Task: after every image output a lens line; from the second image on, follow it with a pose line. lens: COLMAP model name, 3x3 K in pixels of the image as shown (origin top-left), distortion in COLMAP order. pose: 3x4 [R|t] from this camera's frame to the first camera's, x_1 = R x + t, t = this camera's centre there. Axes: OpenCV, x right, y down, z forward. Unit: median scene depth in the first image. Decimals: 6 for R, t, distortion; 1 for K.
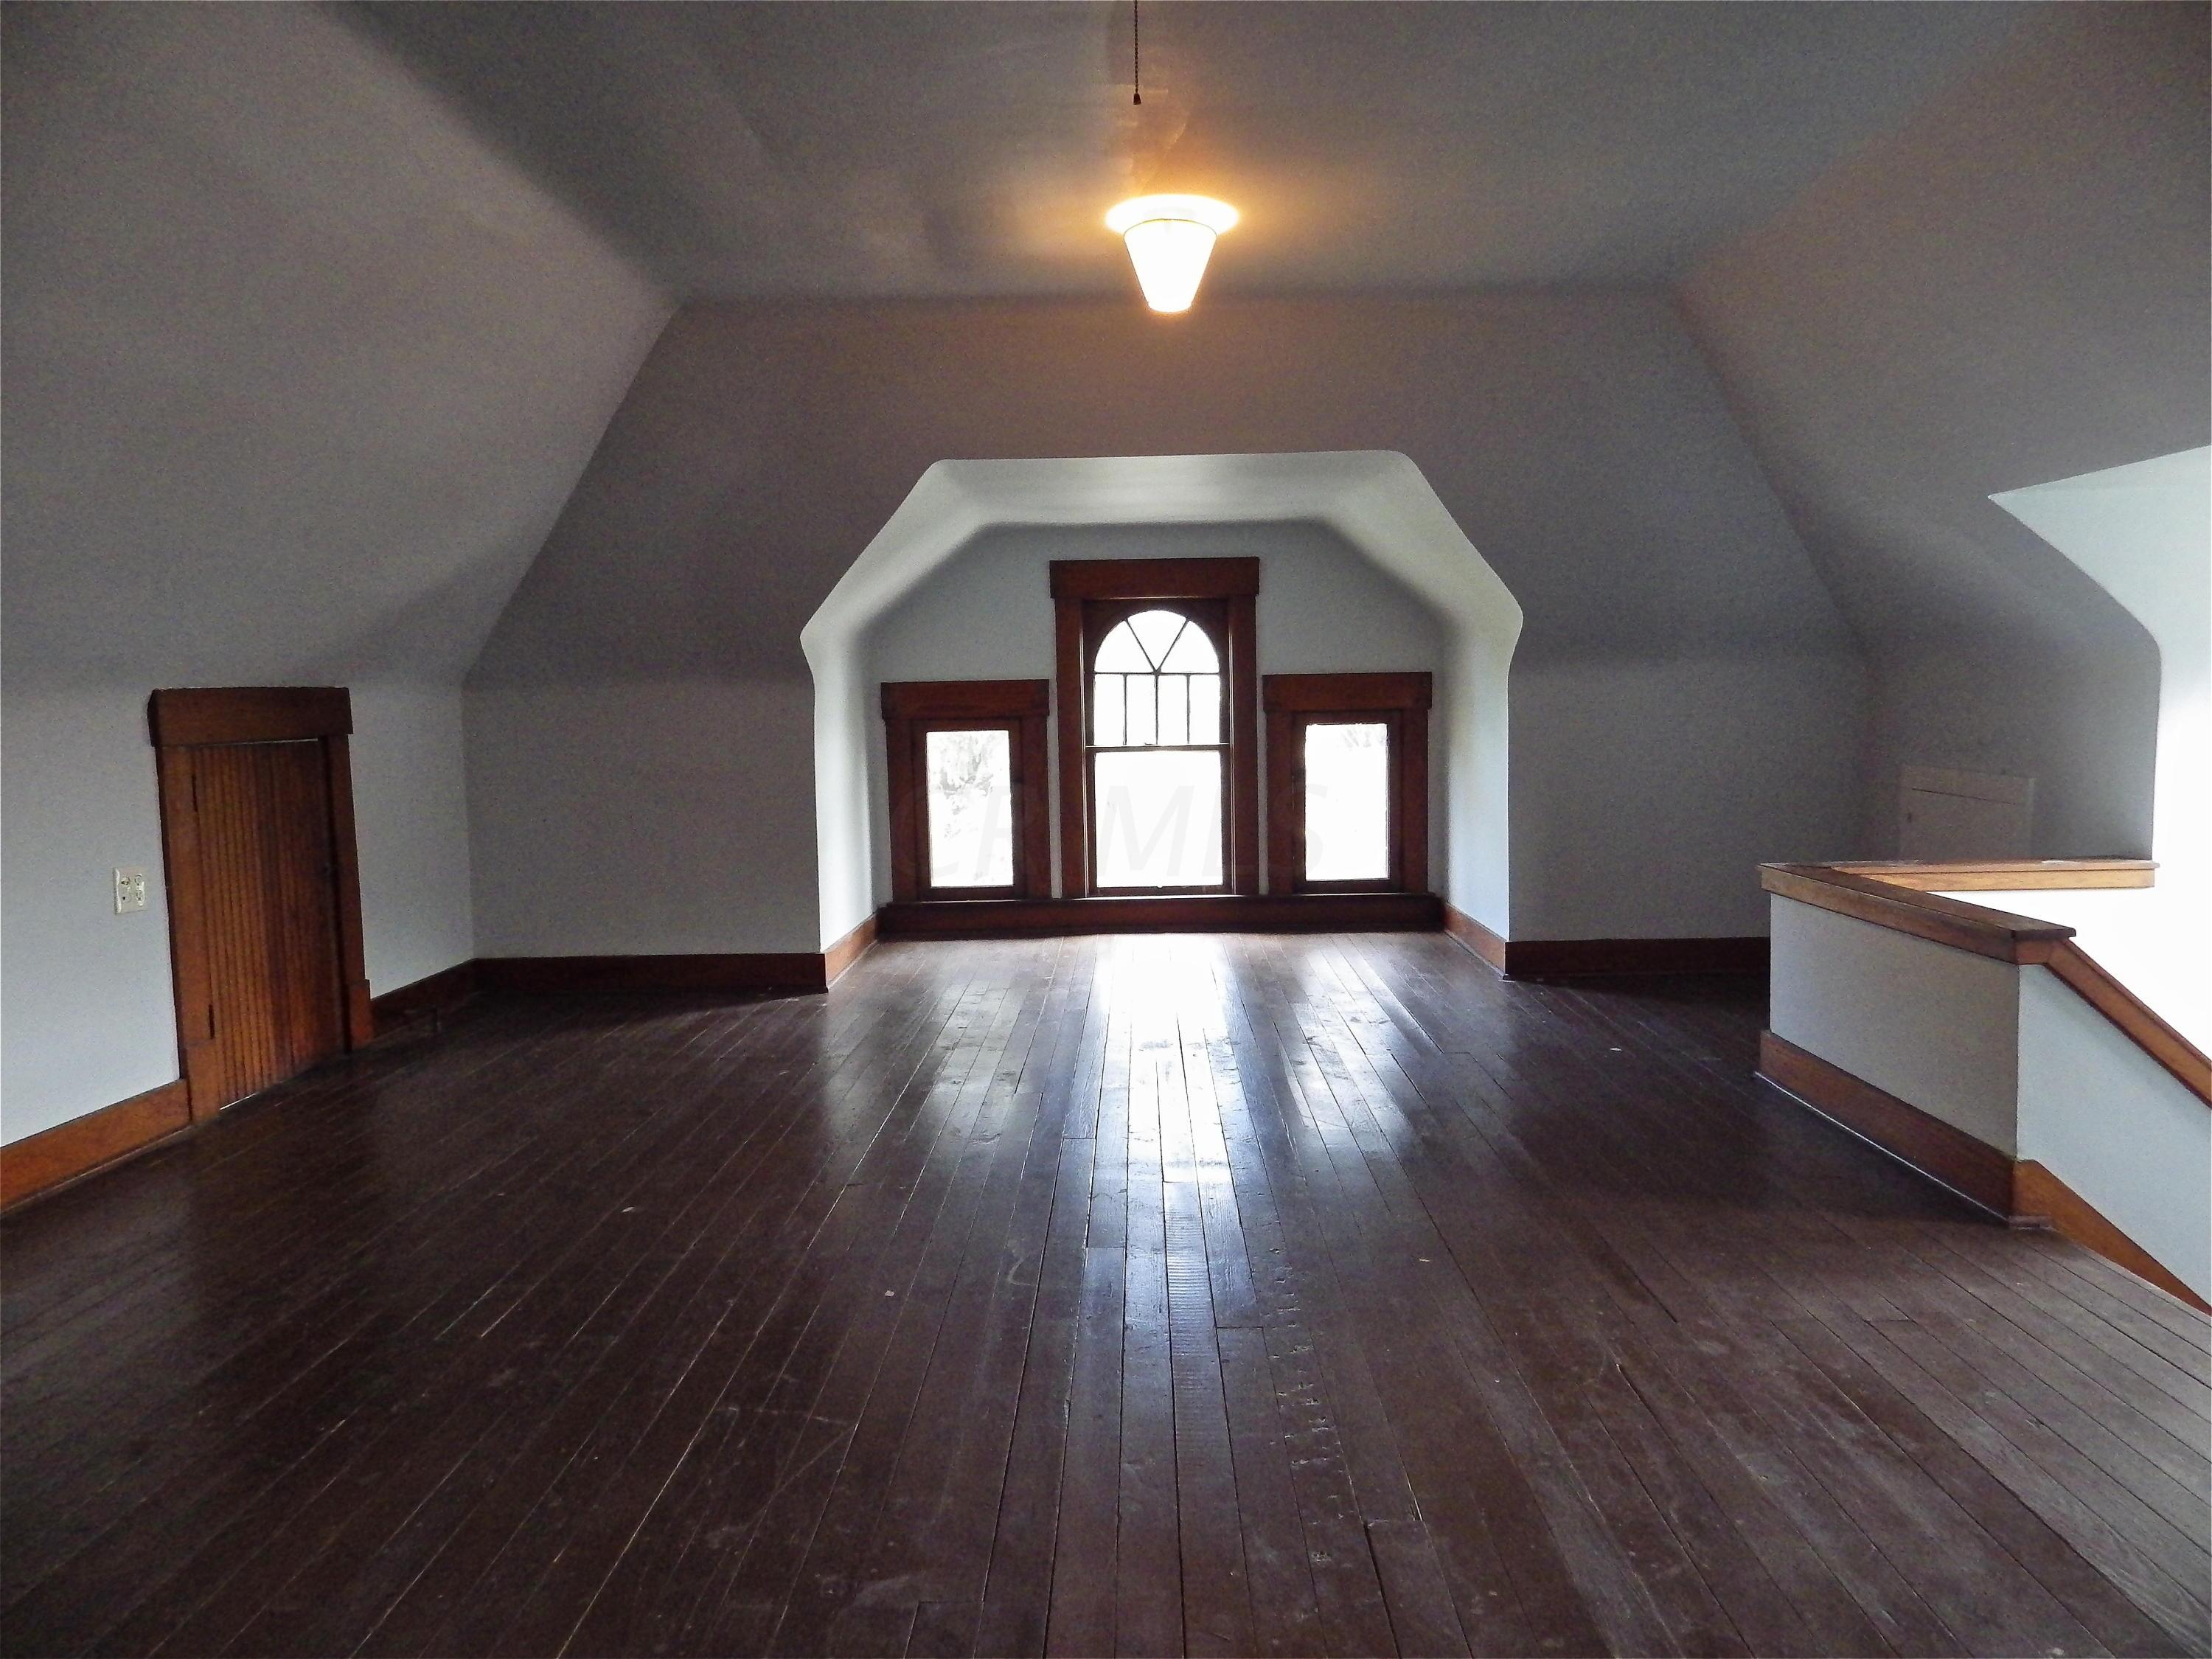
lens RADIAL K [[1475.6, 0, 1101.7], [0, 1475.6, 831.6], [0, 0, 1]] dist [0.008480, -0.007614]
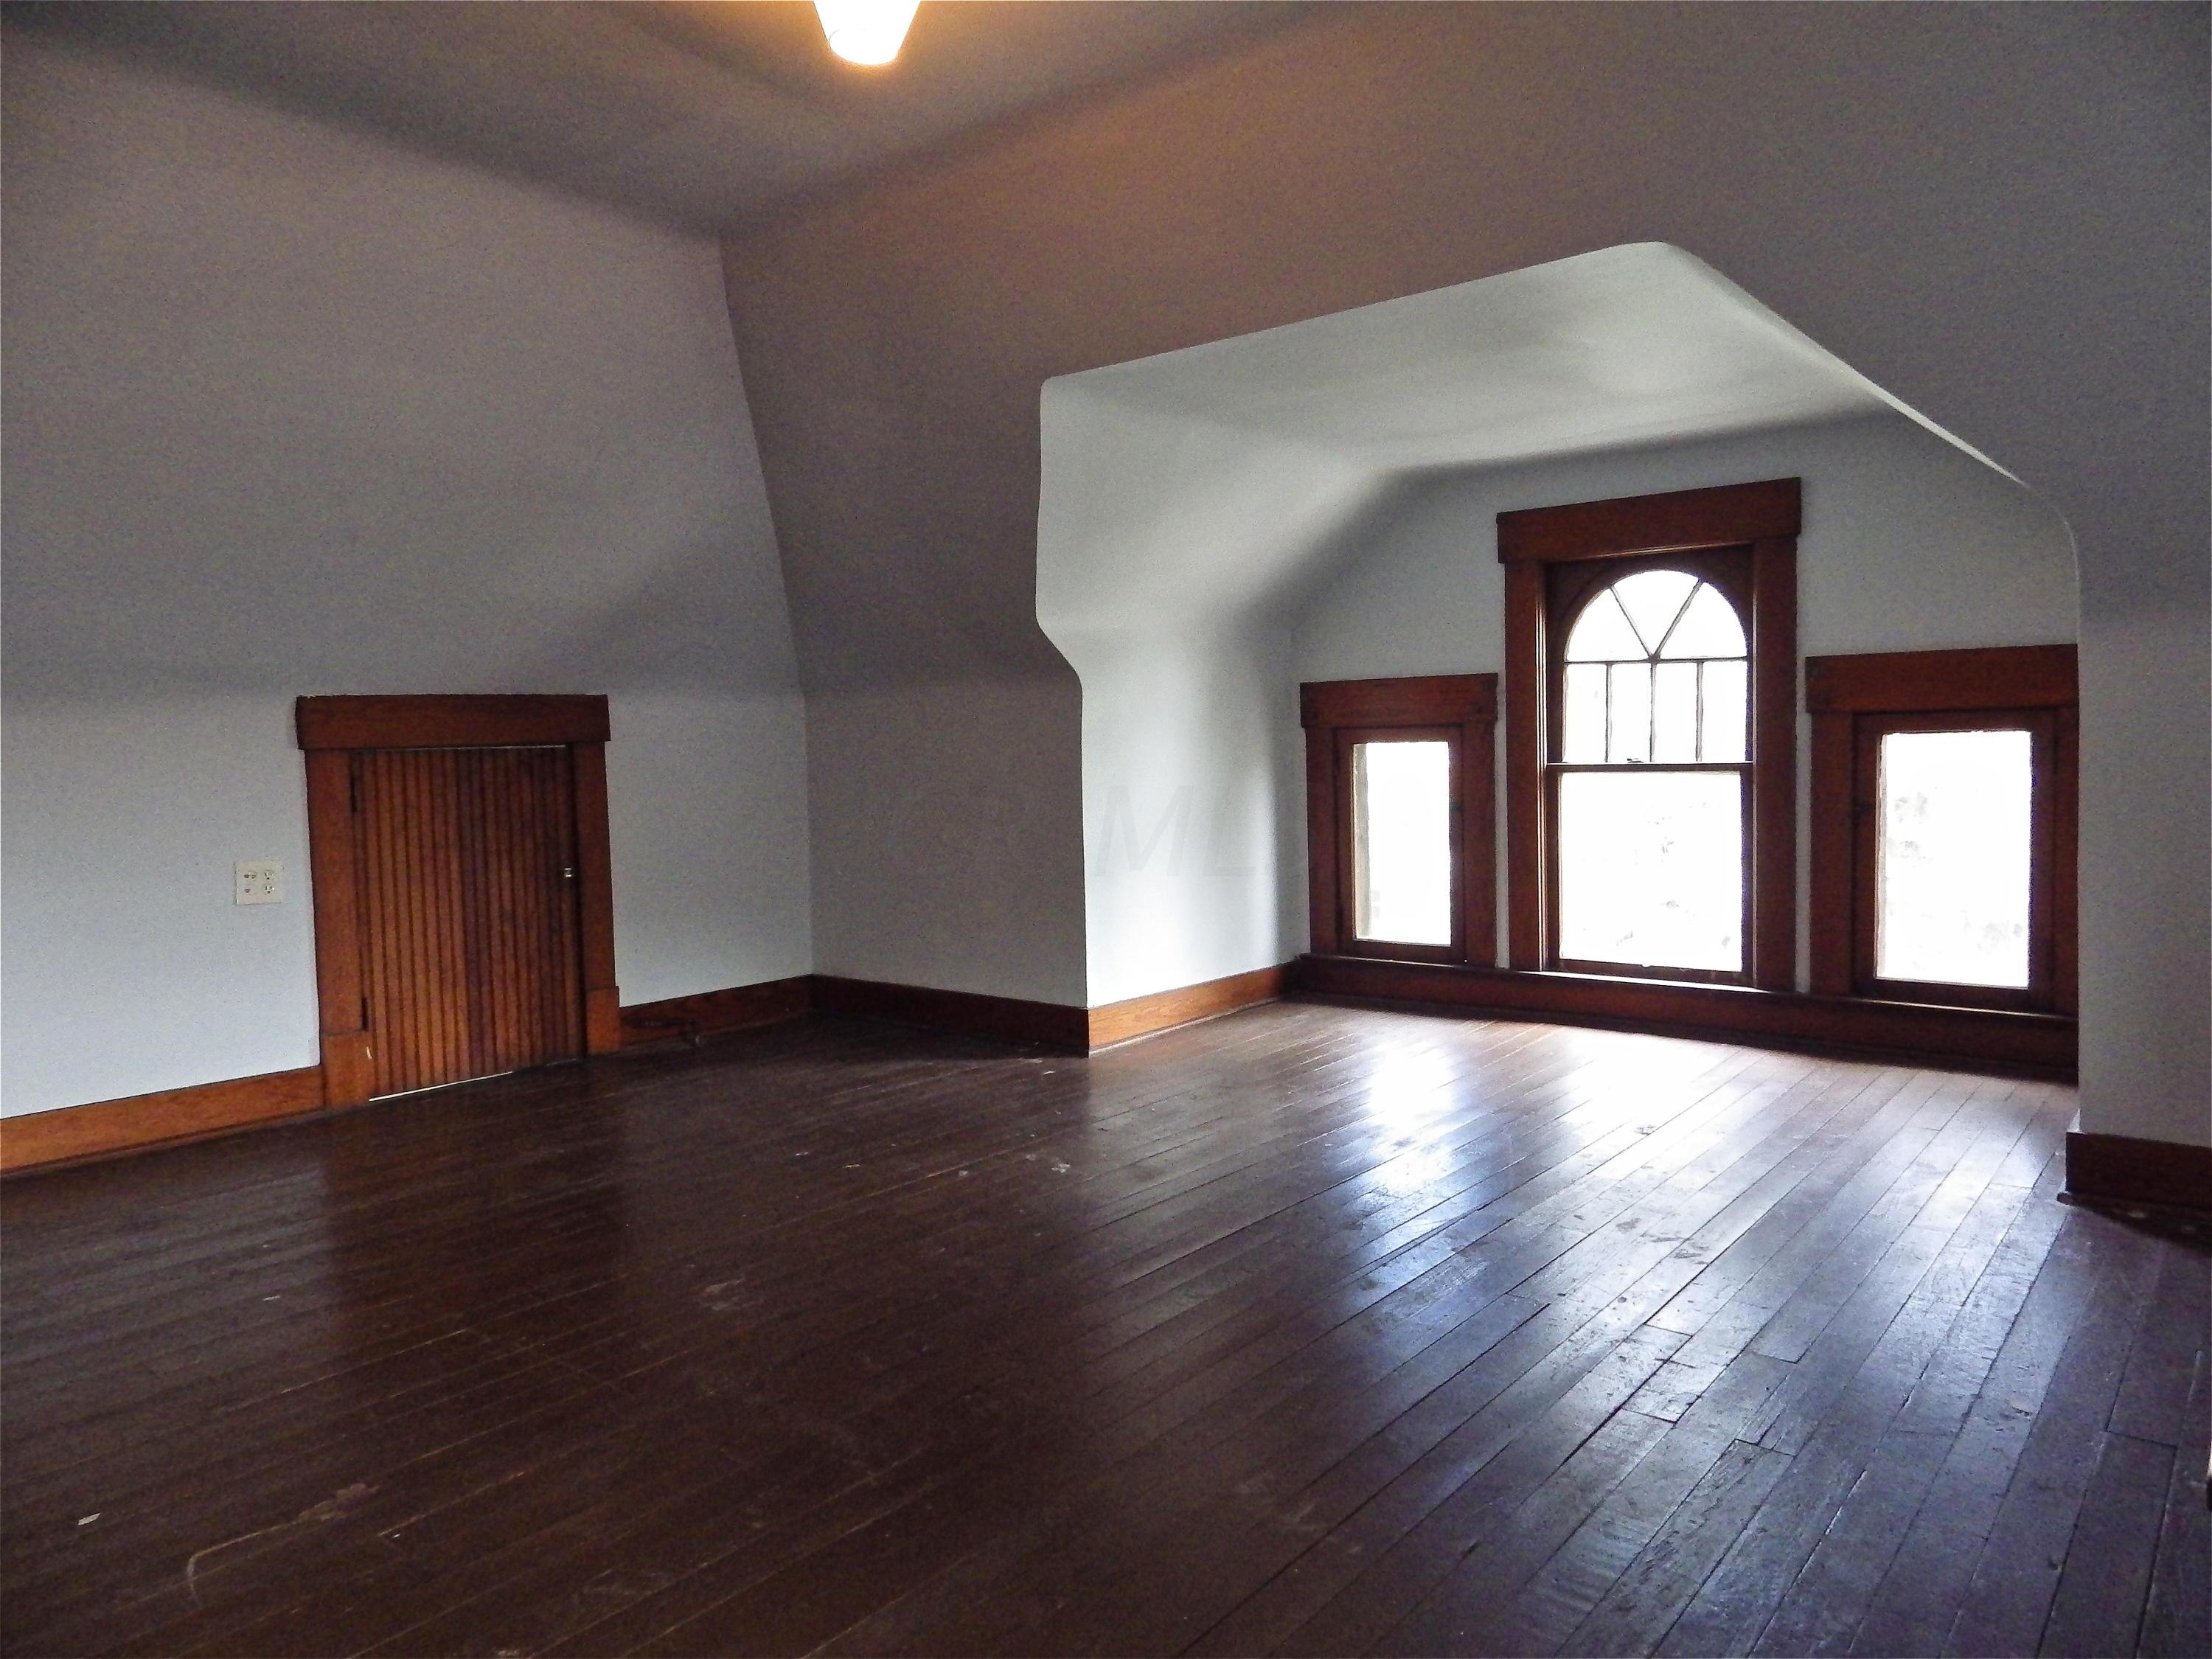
lens RADIAL K [[1475.6, 0, 1108.6], [0, 1475.6, 828.1], [0, 0, 1]] dist [0.008480, -0.007614]
pose [[0.787293, 0.038184, -0.615396, 0.270210], [-0.046439, 0.998918, 0.002571, -0.017909], [0.614828, 0.026554, 0.788214, 0.296119]]
